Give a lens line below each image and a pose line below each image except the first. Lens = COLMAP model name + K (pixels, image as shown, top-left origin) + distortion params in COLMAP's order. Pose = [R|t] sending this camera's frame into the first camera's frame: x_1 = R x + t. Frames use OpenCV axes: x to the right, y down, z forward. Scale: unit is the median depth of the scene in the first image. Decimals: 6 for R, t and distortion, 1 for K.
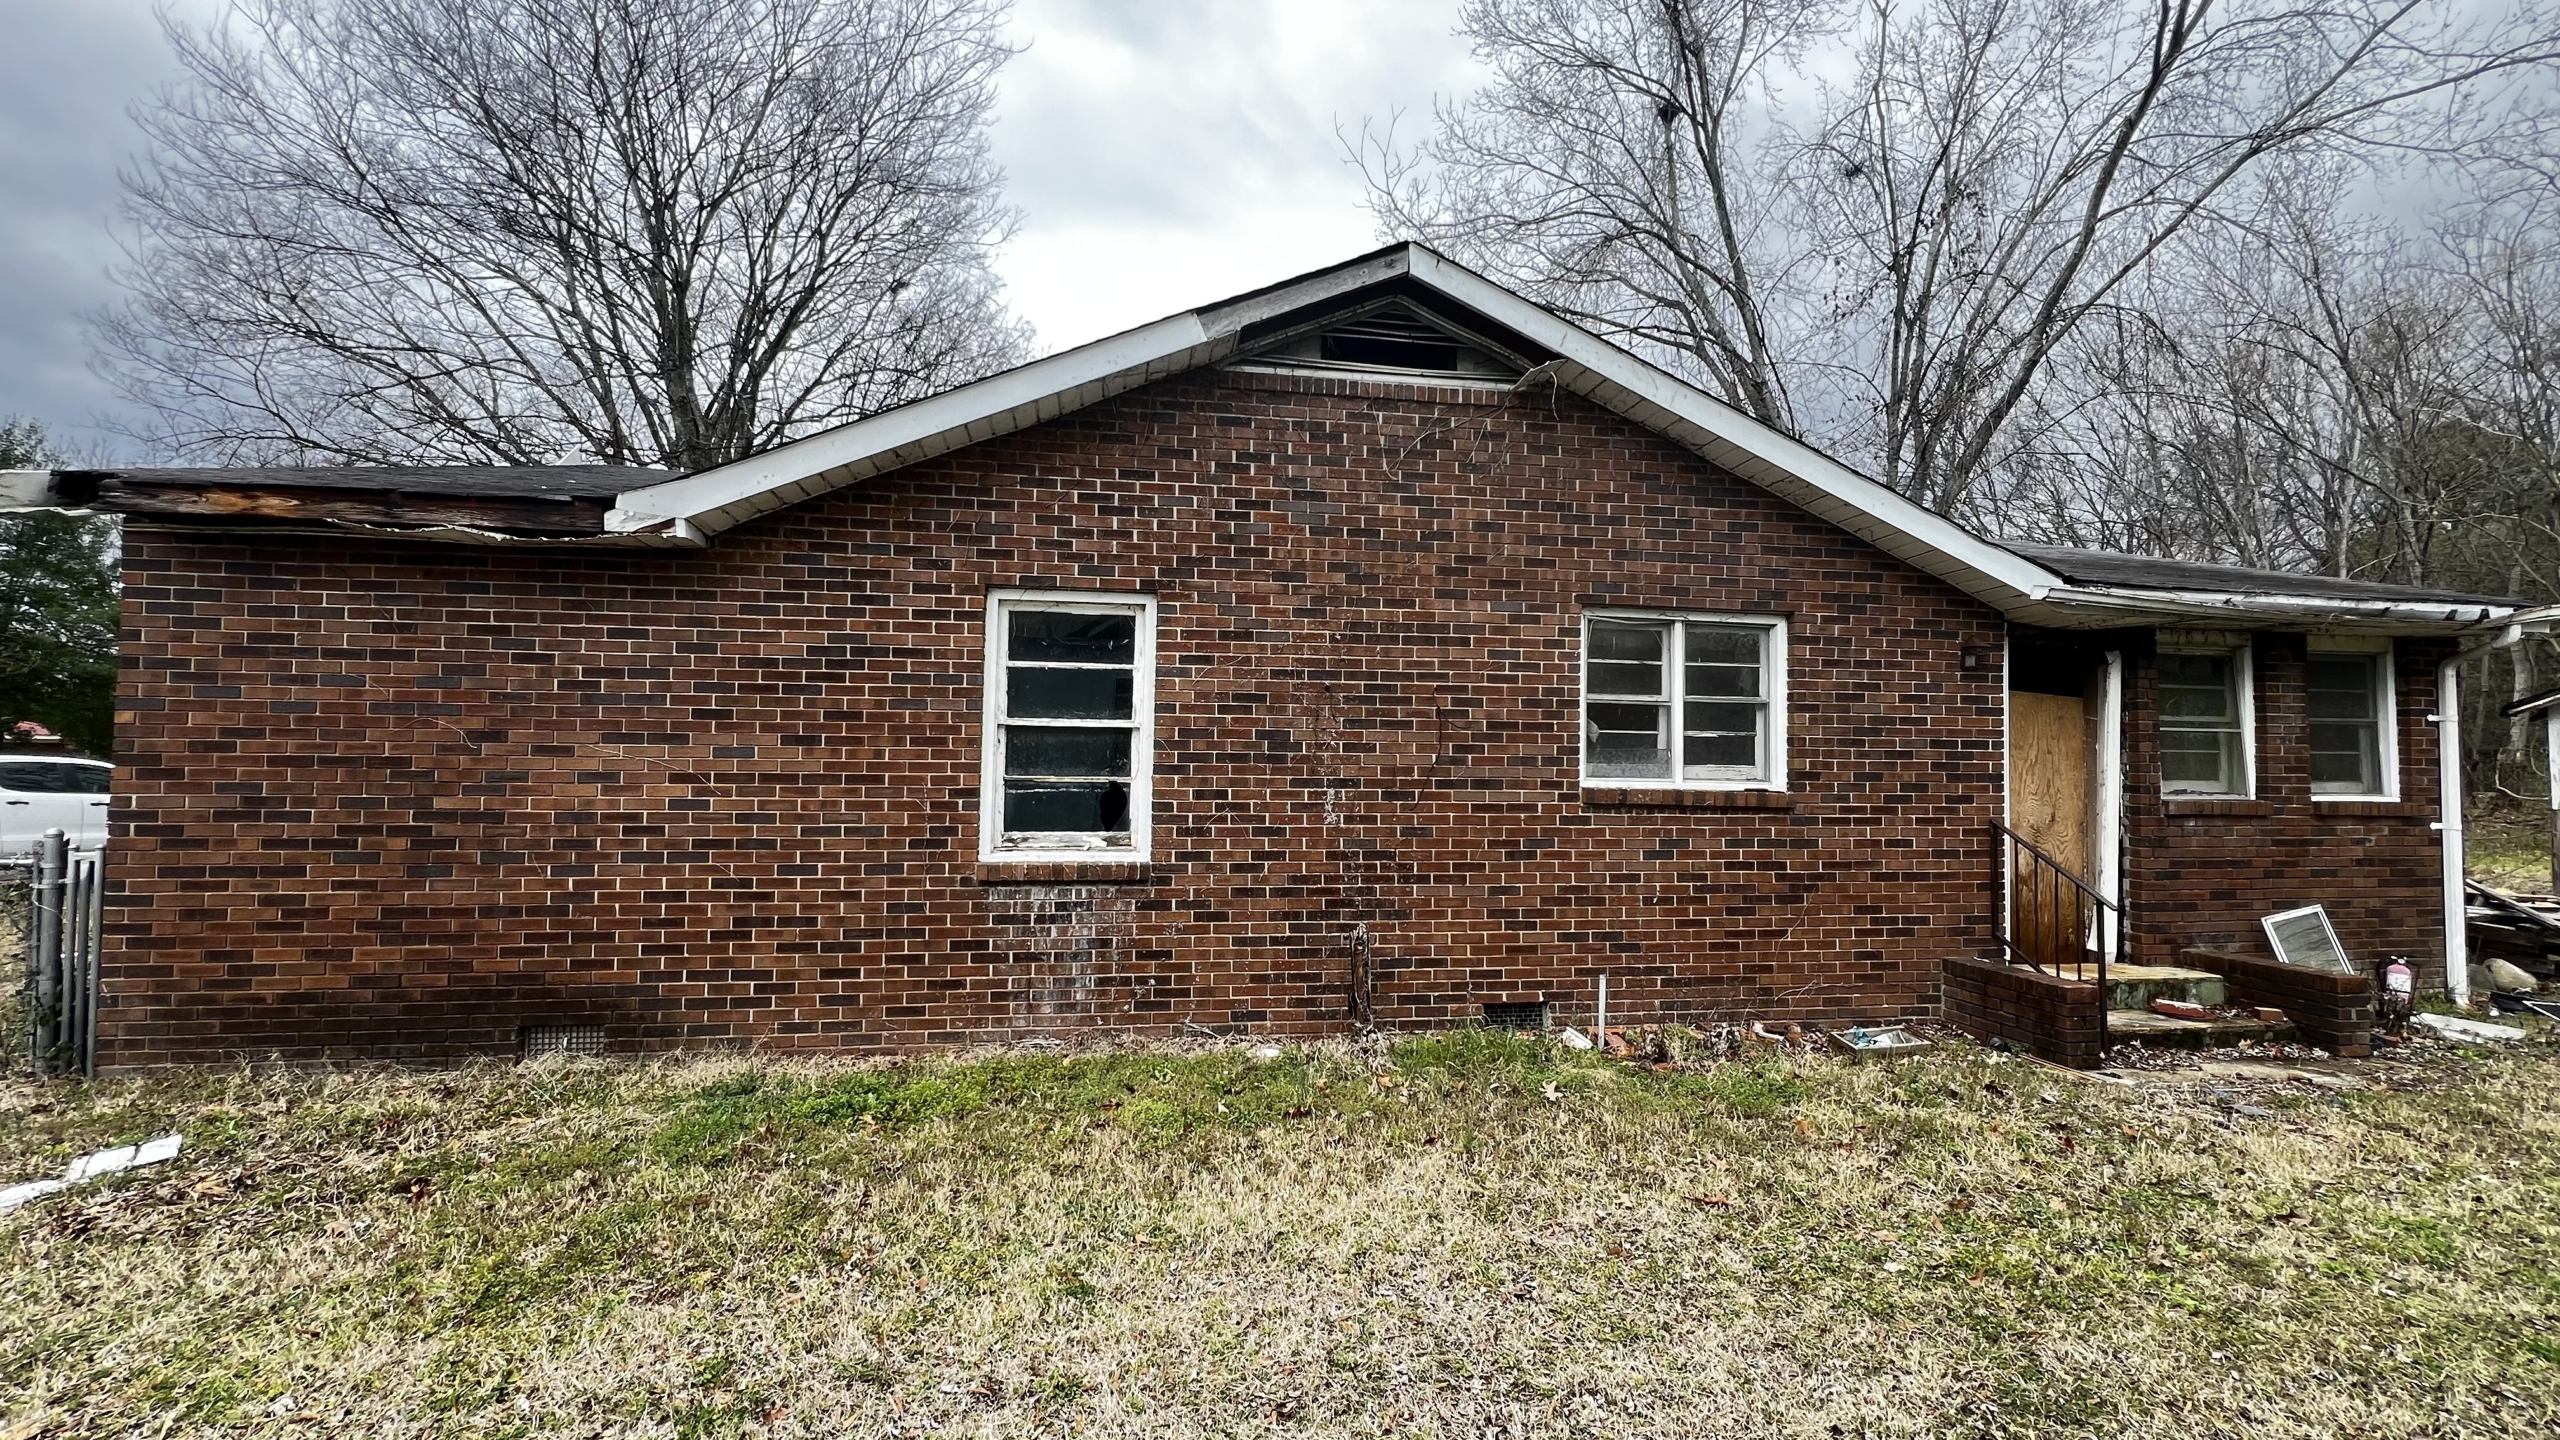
lens RADIAL K [[1018.4, 0, 1279.1], [0, 1018.4, 712.3], [0, 0, 1]] dist [0.000689, -0.000782]
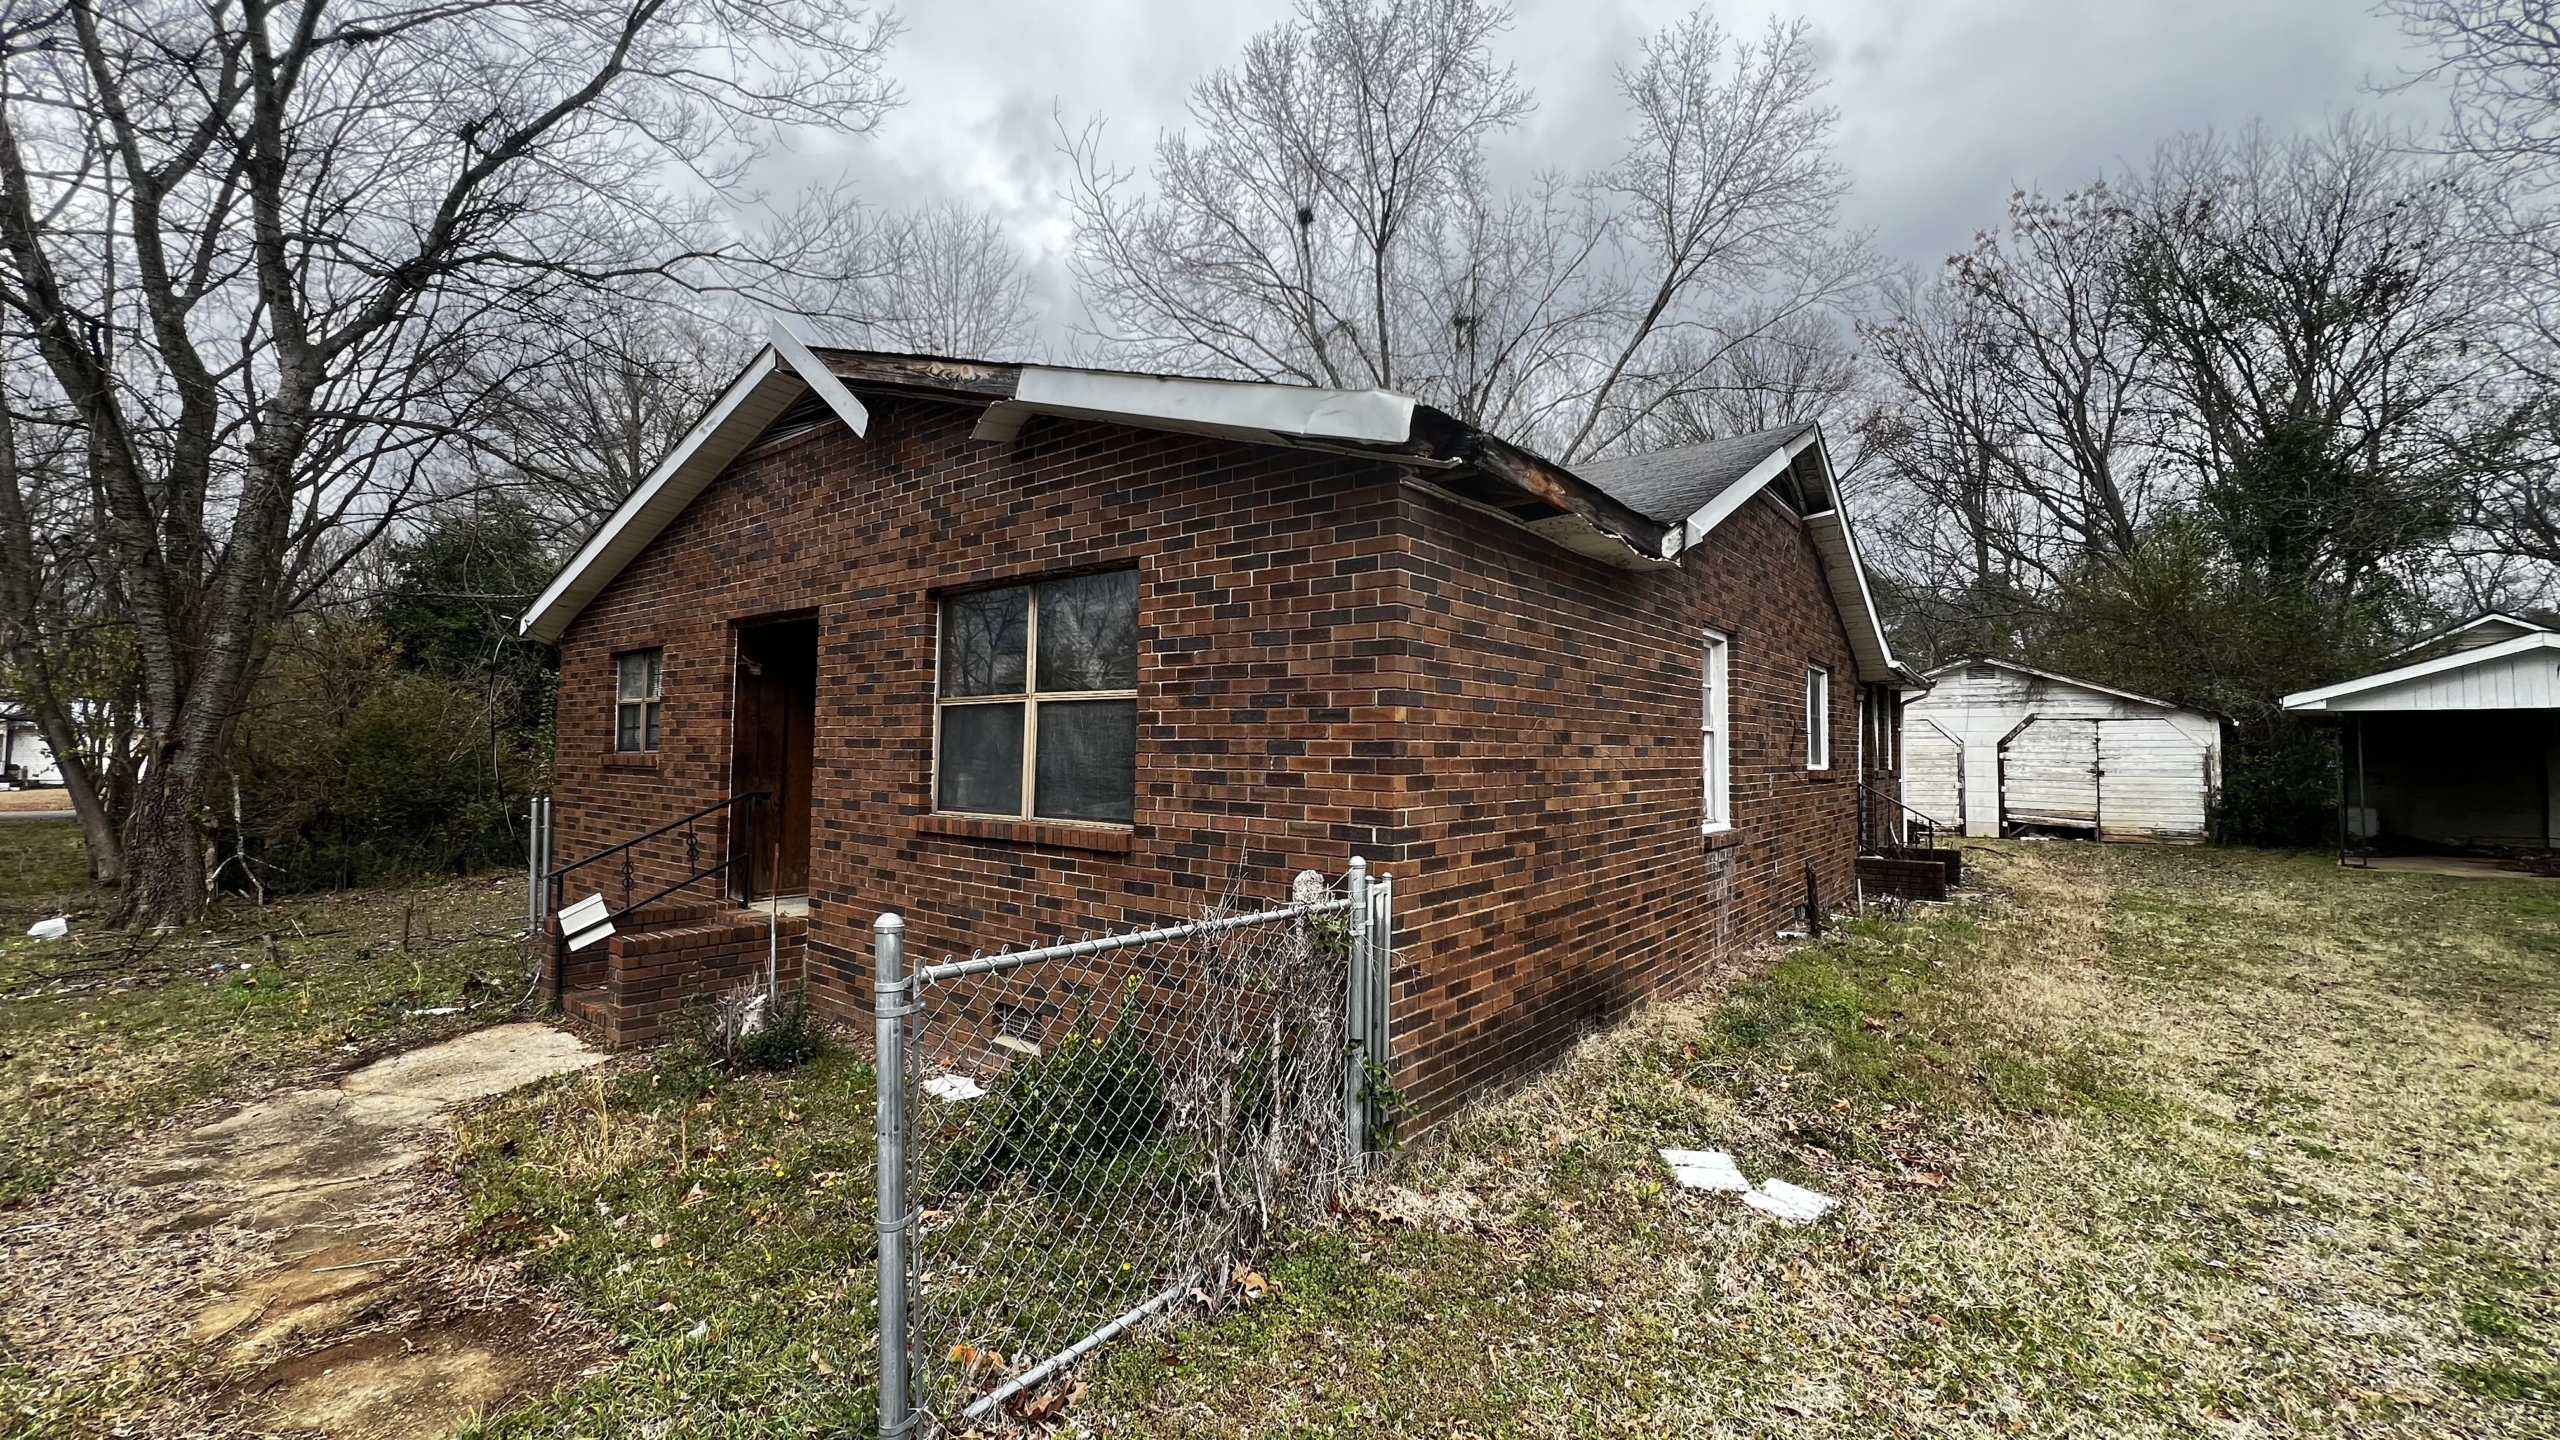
lens RADIAL K [[1018.4, 0, 1281.7], [0, 1018.4, 720.3], [0, 0, 1]] dist [0.000689, -0.000782]
pose [[0.727629, 0.014263, 0.685823, -1.294591], [-0.027260, 0.999595, 0.008134, 0.004146], [-0.685429, -0.024614, 0.727723, 0.349913]]
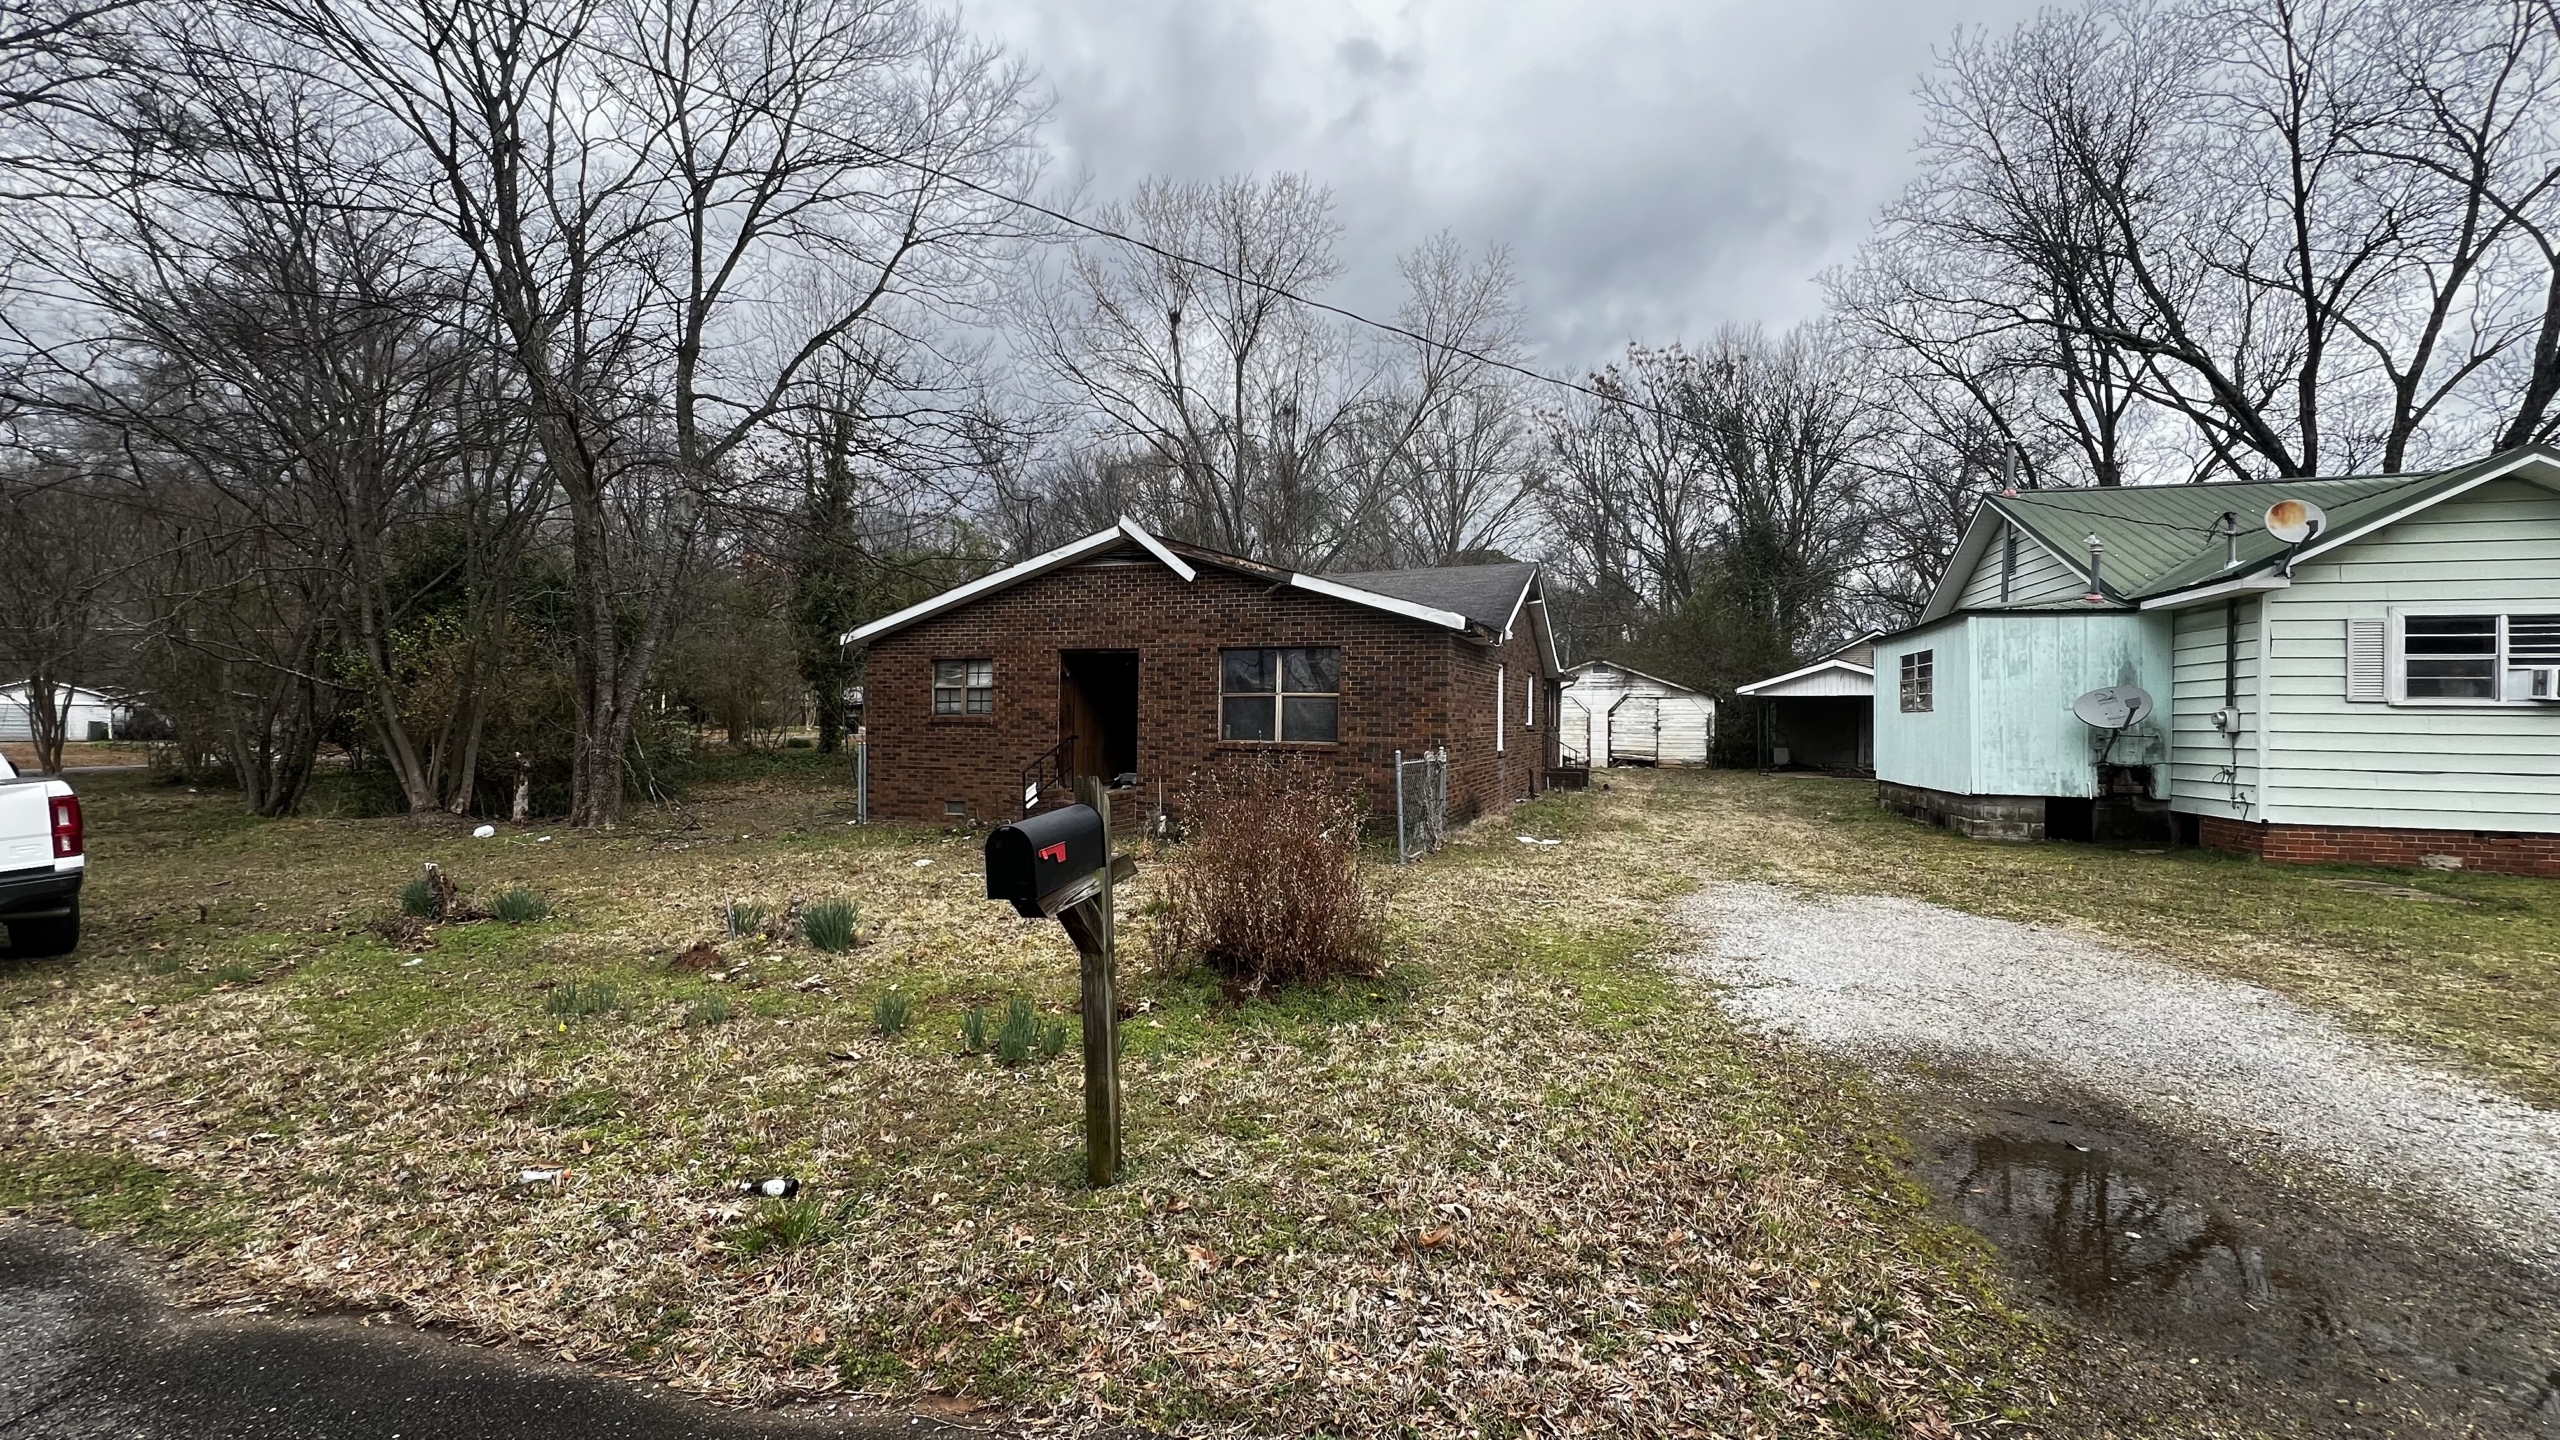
lens RADIAL K [[1018.4, 0, 1280.3], [0, 1018.4, 724.1], [0, 0, 1]] dist [0.000689, -0.000782]
pose [[0.494332, -0.012974, 0.869176, -2.714463], [-0.039210, 0.998538, 0.037205, -0.019406], [-0.868388, -0.052472, 0.493101, 0.043774]]
